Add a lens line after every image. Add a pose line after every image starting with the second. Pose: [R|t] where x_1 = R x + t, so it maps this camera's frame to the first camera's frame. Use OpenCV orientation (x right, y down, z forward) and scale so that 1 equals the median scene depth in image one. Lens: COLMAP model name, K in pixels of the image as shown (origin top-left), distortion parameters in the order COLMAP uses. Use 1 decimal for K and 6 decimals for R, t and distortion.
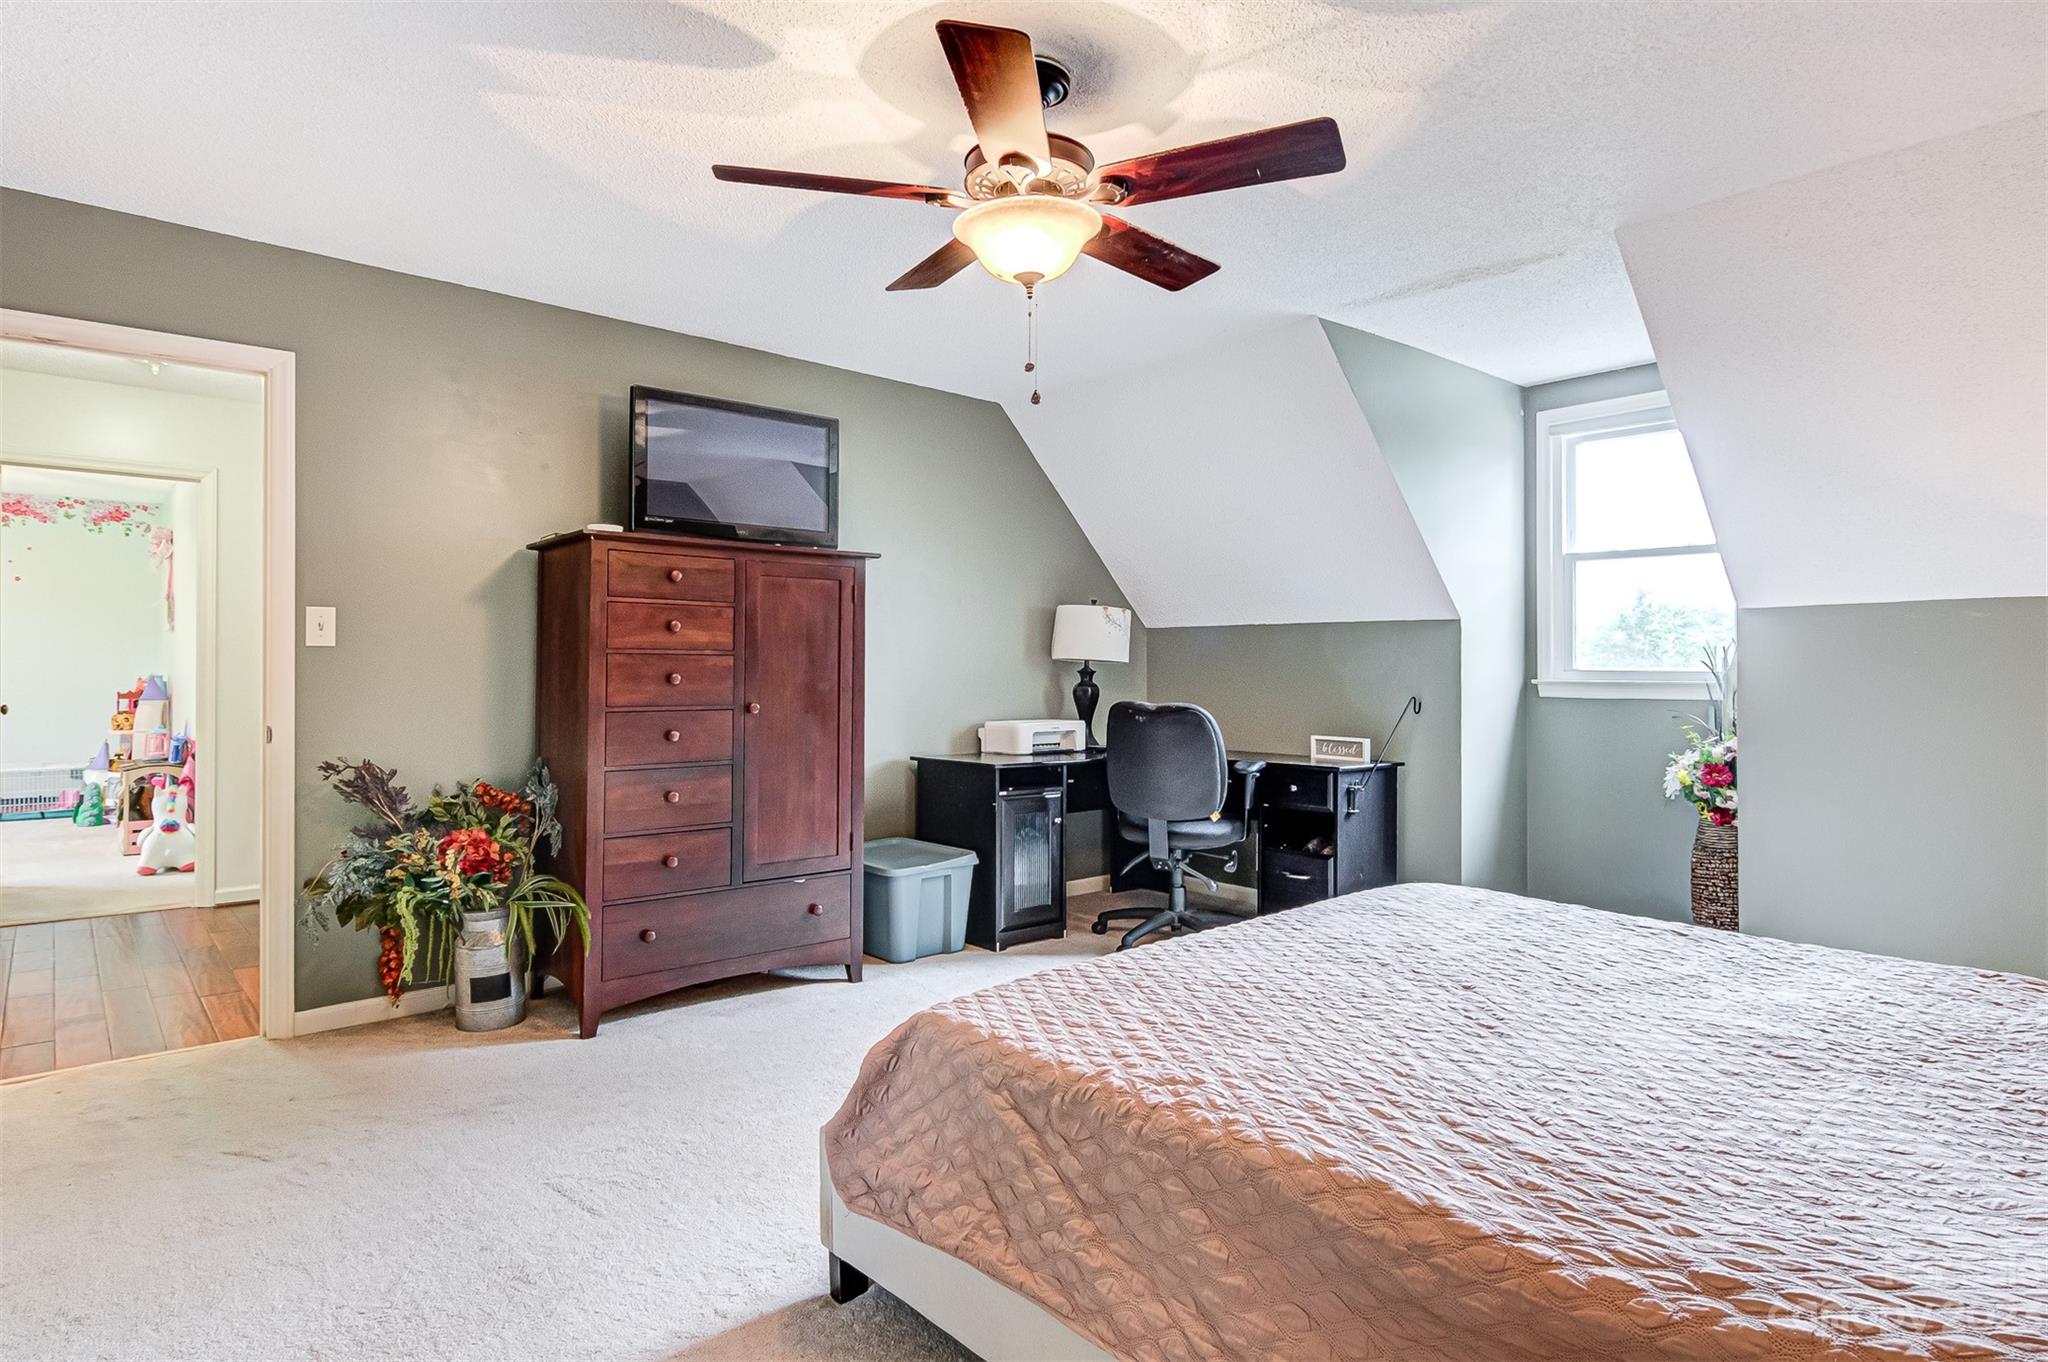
lens RADIAL K [[1103.6, 0, 1020.9], [0, 1103.6, 663.7], [0, 0, 1]] dist [0.001502, 0.000158]
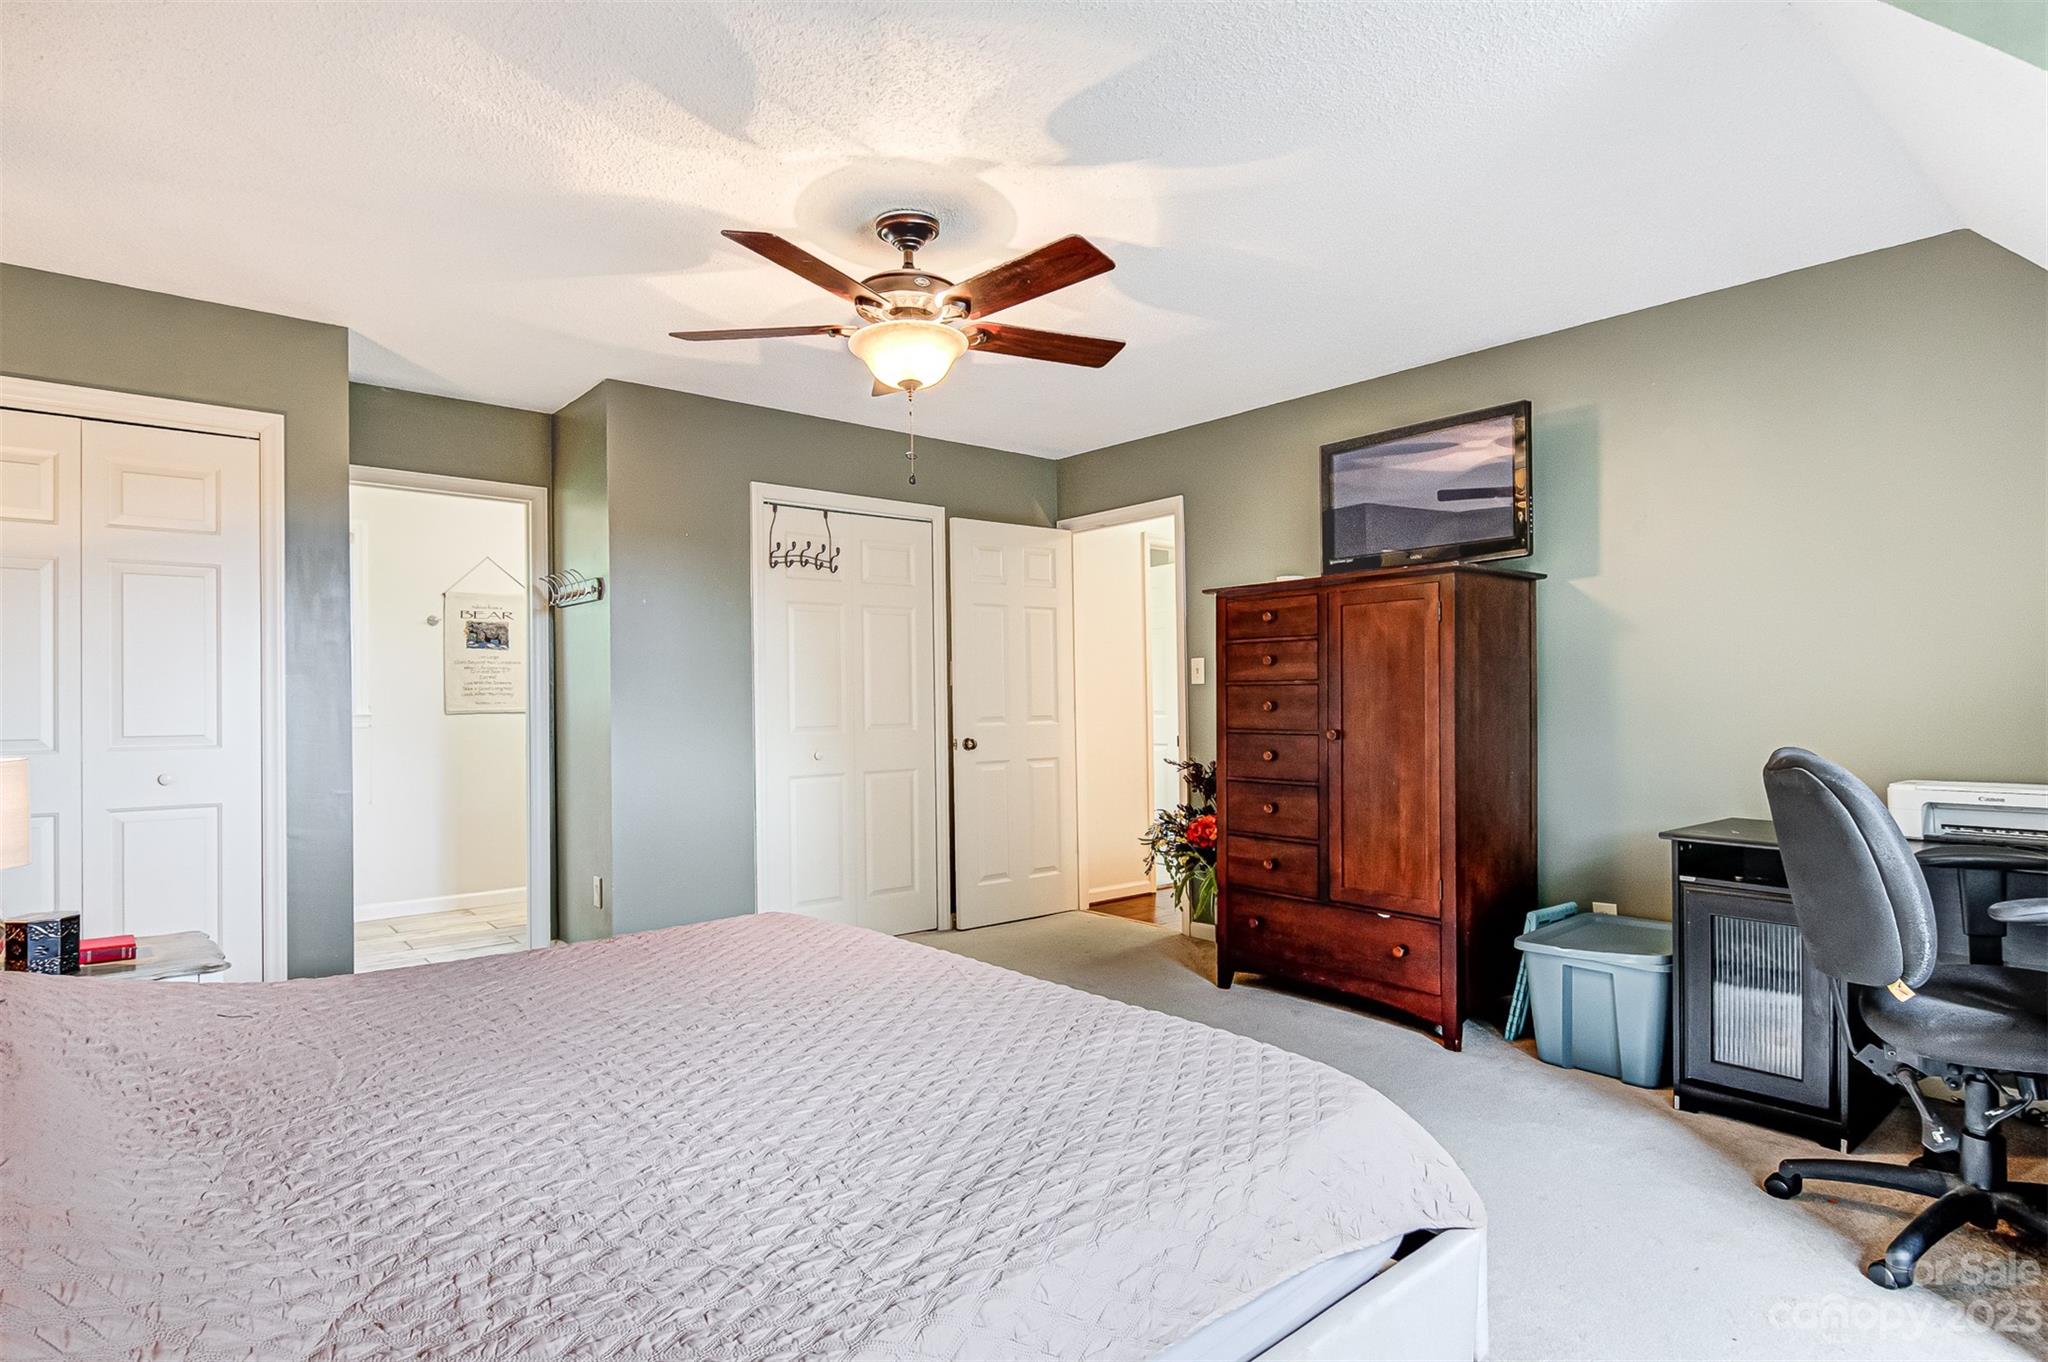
lens RADIAL K [[1073.6, 0, 1022.5], [0, 1073.6, 673.8], [0, 0, 1]] dist [0.002916, 0.000665]
pose [[-0.049429, -0.022382, -0.998527, 0.602252], [0.018422, 0.999558, -0.023317, 0.000903], [0.998608, -0.019547, -0.048995, 0.580520]]
